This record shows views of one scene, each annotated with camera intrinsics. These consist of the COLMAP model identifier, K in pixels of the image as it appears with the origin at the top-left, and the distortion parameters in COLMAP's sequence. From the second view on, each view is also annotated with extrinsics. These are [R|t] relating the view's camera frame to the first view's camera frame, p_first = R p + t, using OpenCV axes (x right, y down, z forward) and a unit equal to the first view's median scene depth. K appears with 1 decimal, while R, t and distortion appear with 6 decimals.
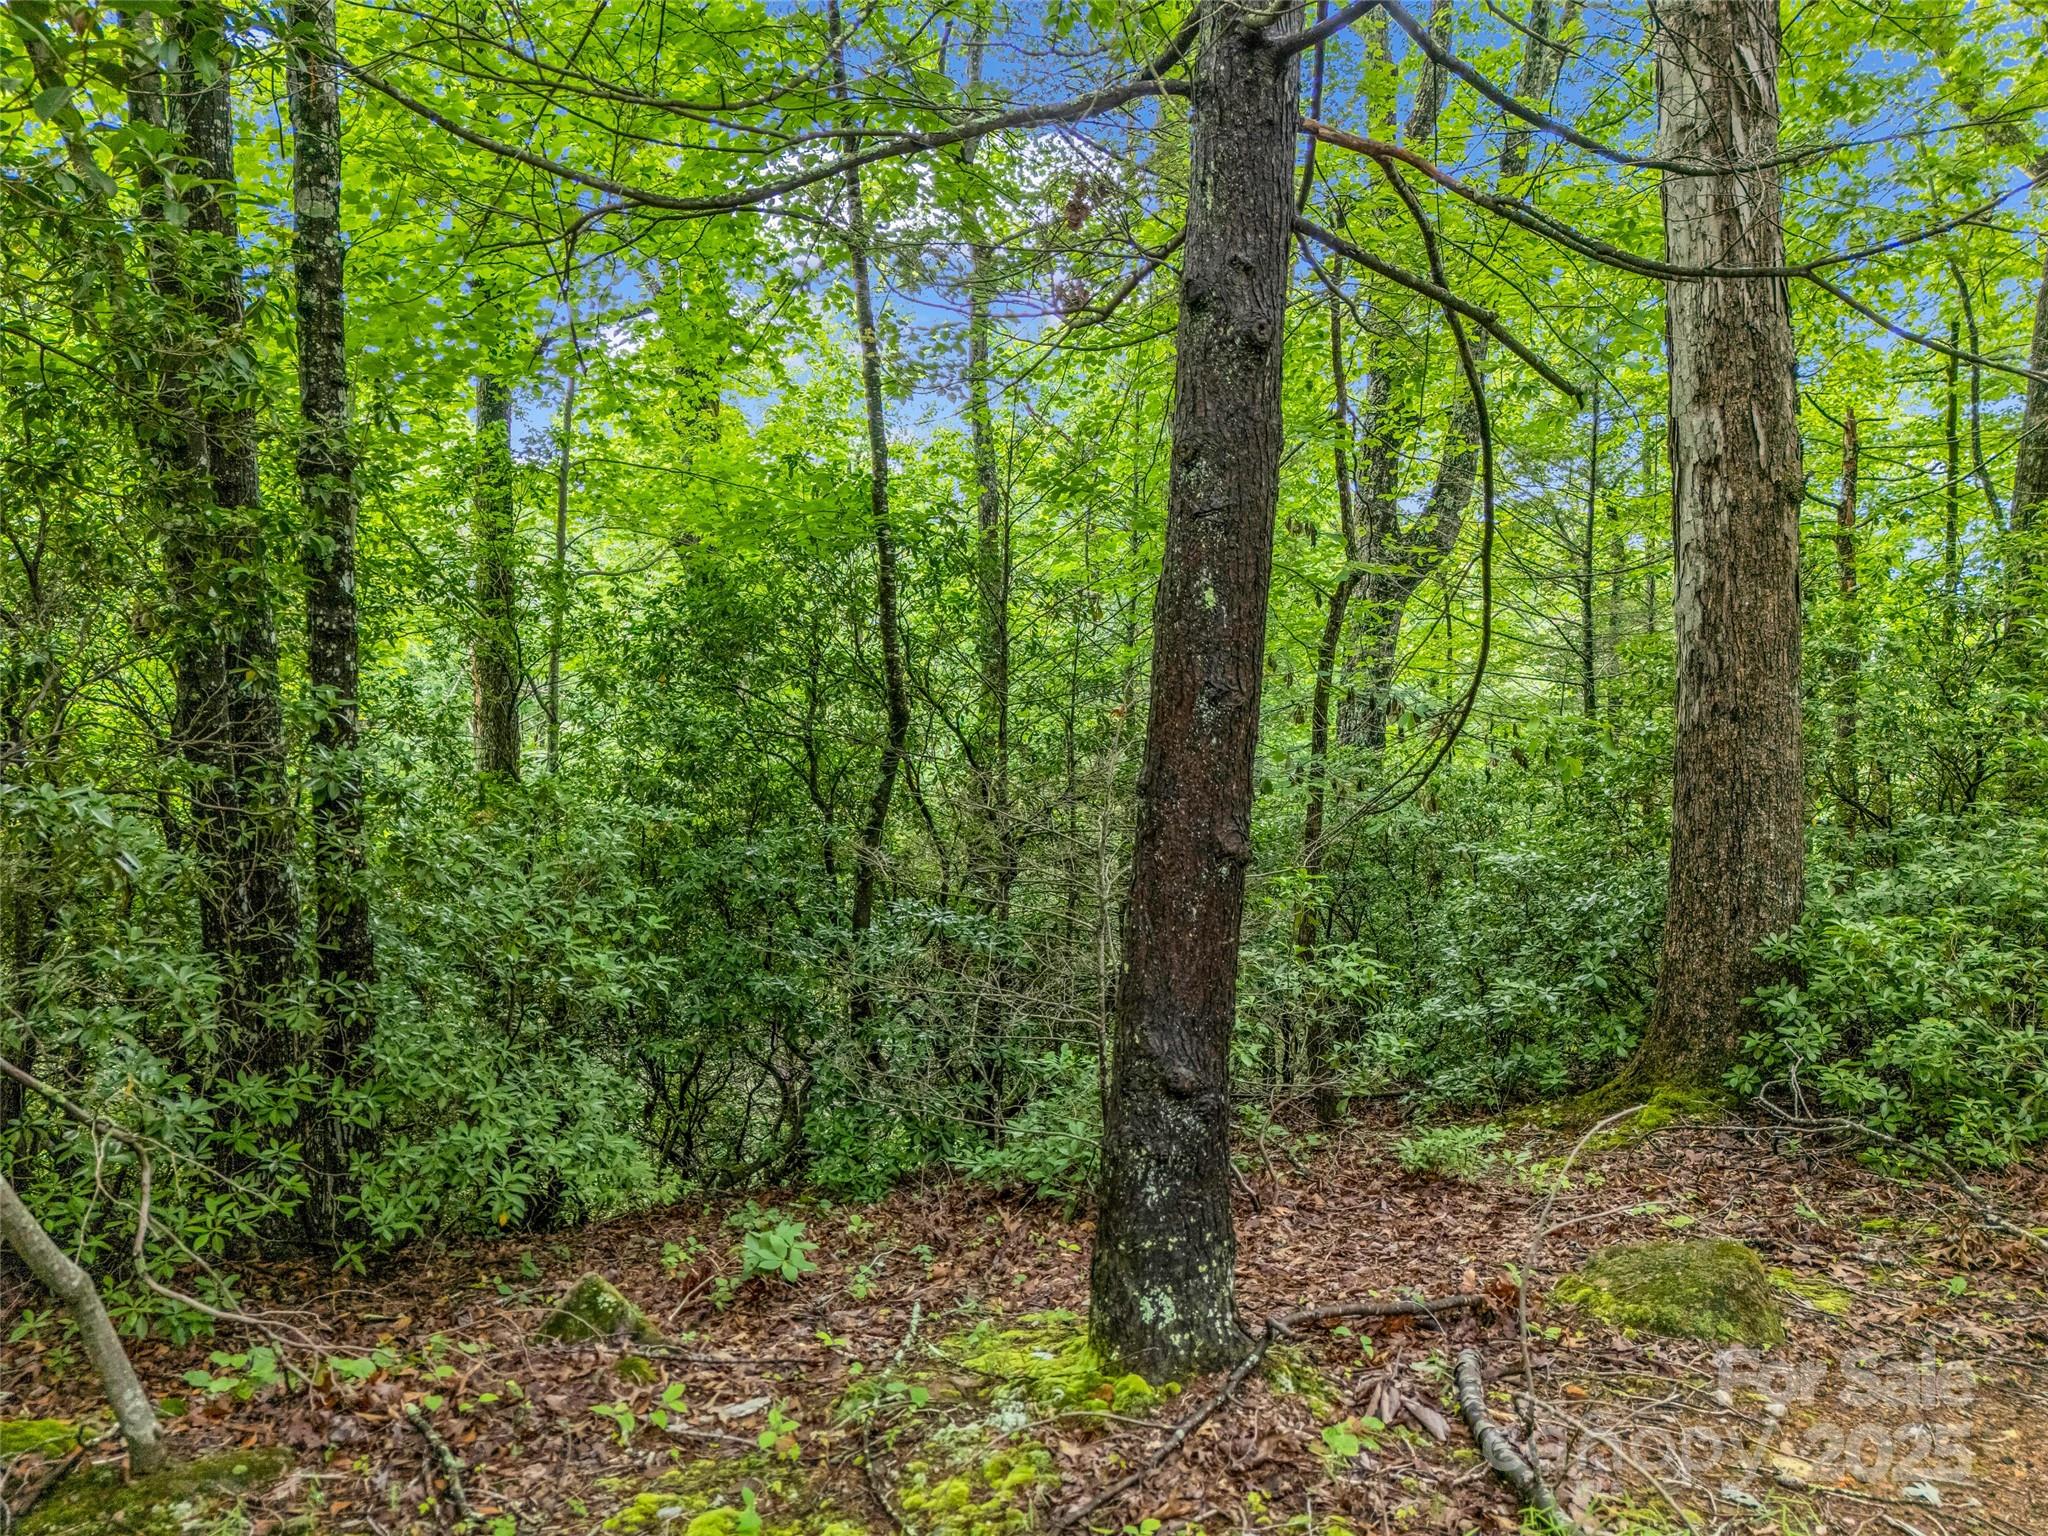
lens RADIAL K [[1408.4, 0, 1023.5], [0, 1408.4, 766.3], [0, 0, 1]] dist [0.004424, -0.018682]
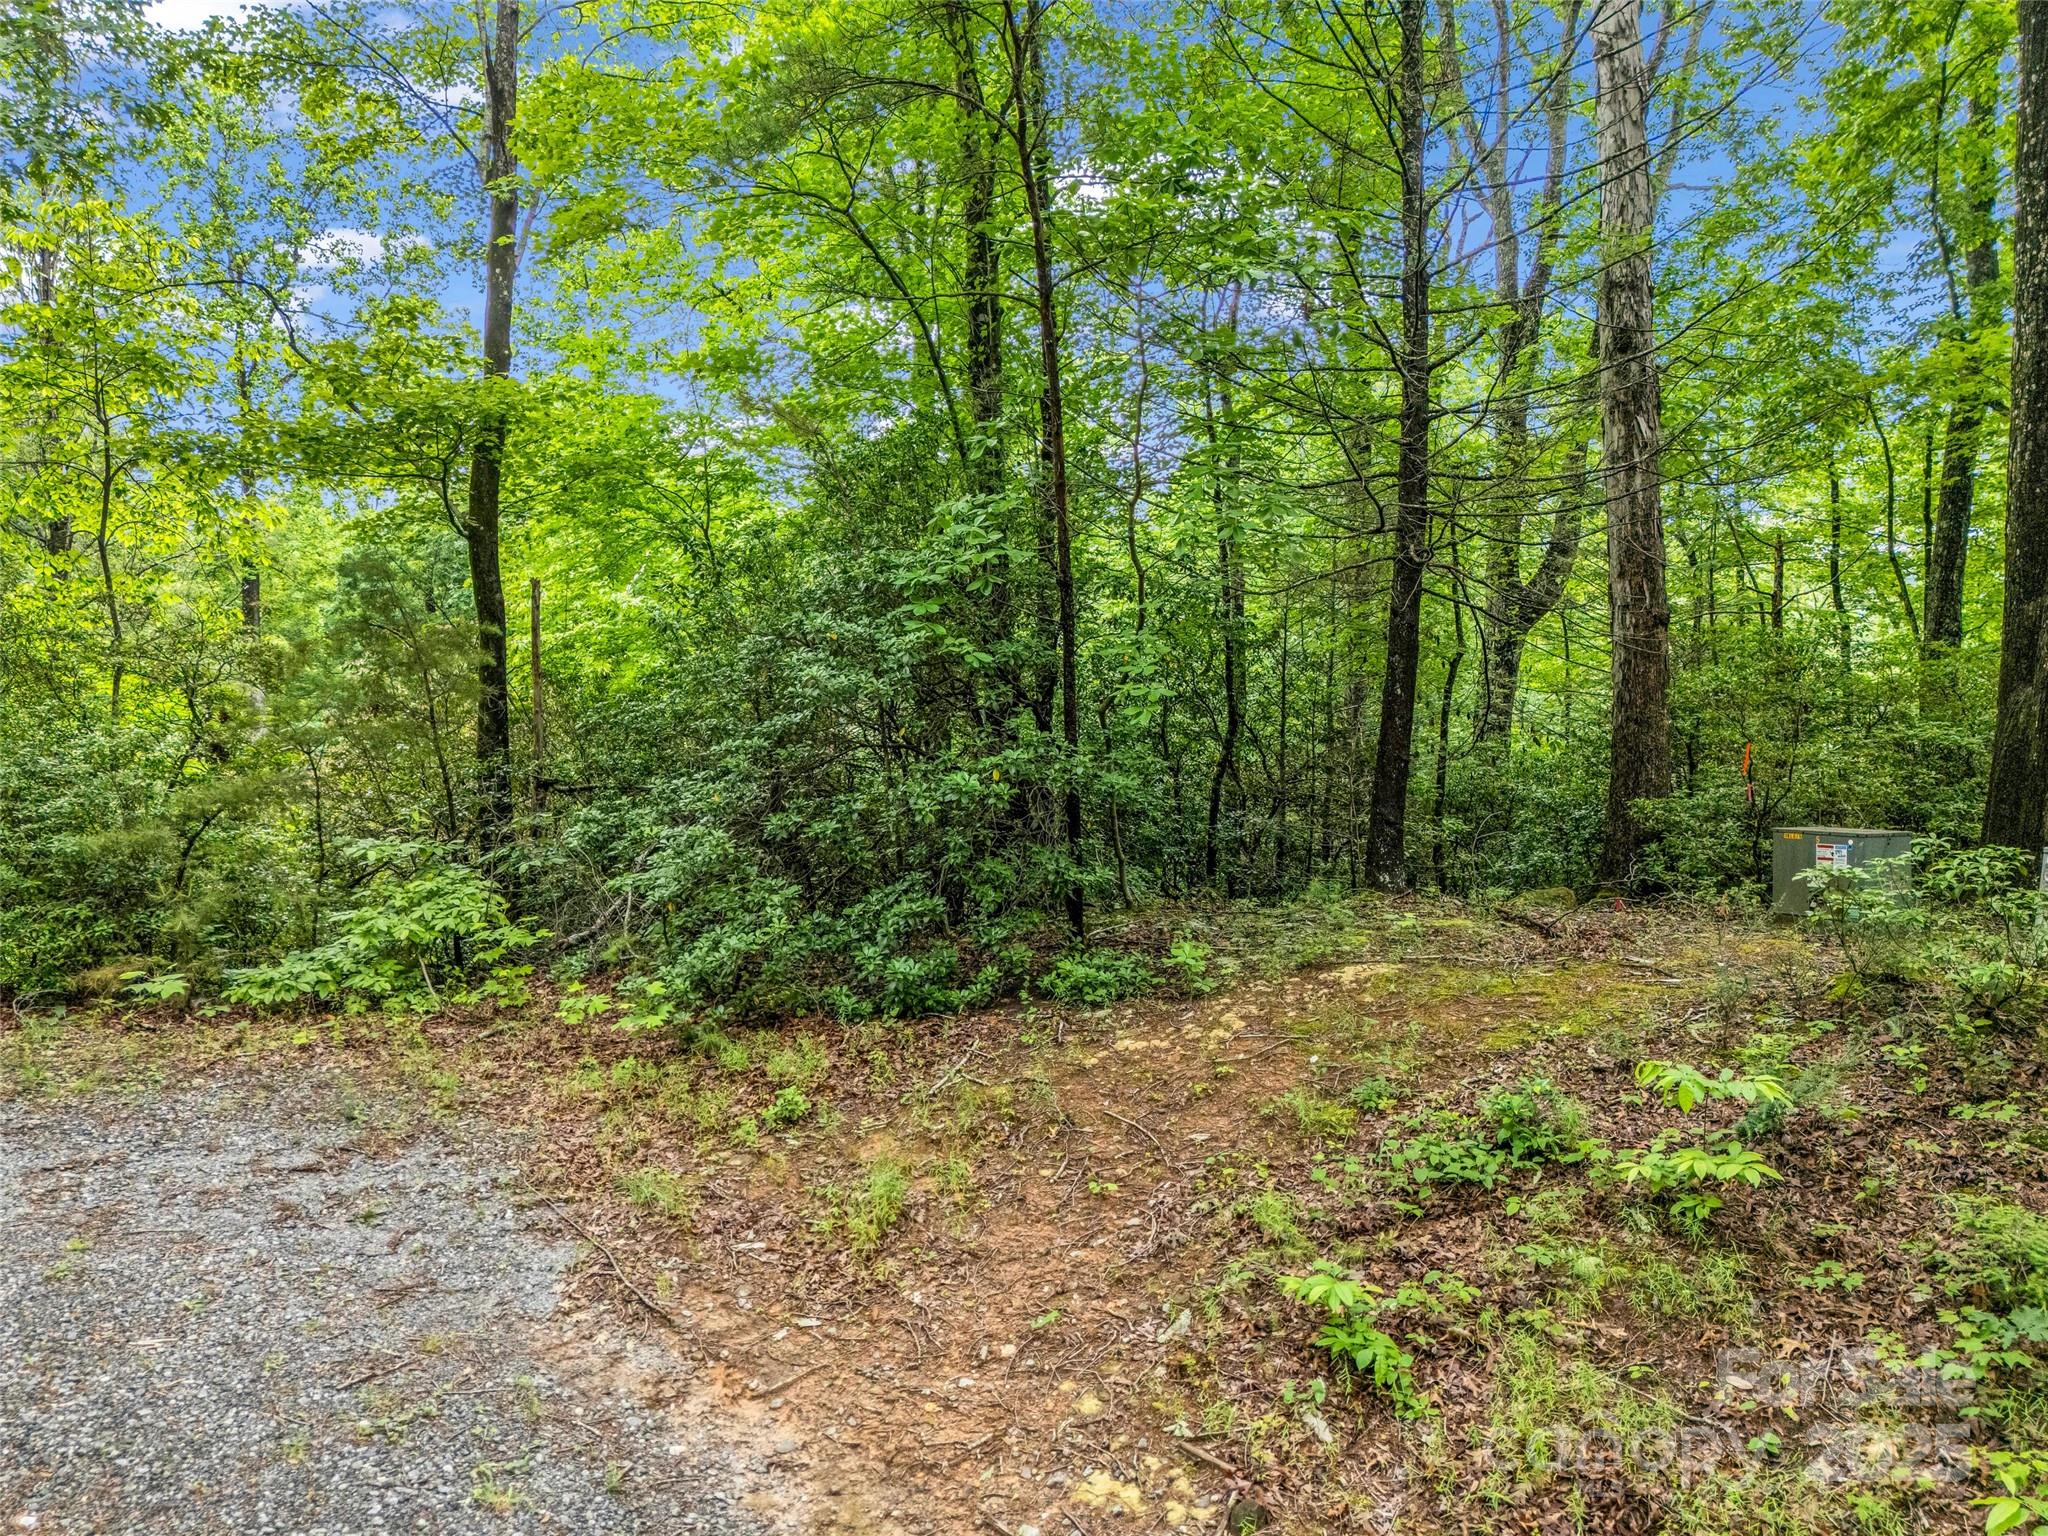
lens RADIAL K [[1408.4, 0, 1025.6], [0, 1408.4, 767.0], [0, 0, 1]] dist [0.004424, -0.018682]
pose [[0.994863, 0.001616, -0.101218, -0.197364], [-0.002137, 0.999985, -0.005042, 0.043359], [0.101209, 0.005233, 0.994851, -1.163770]]
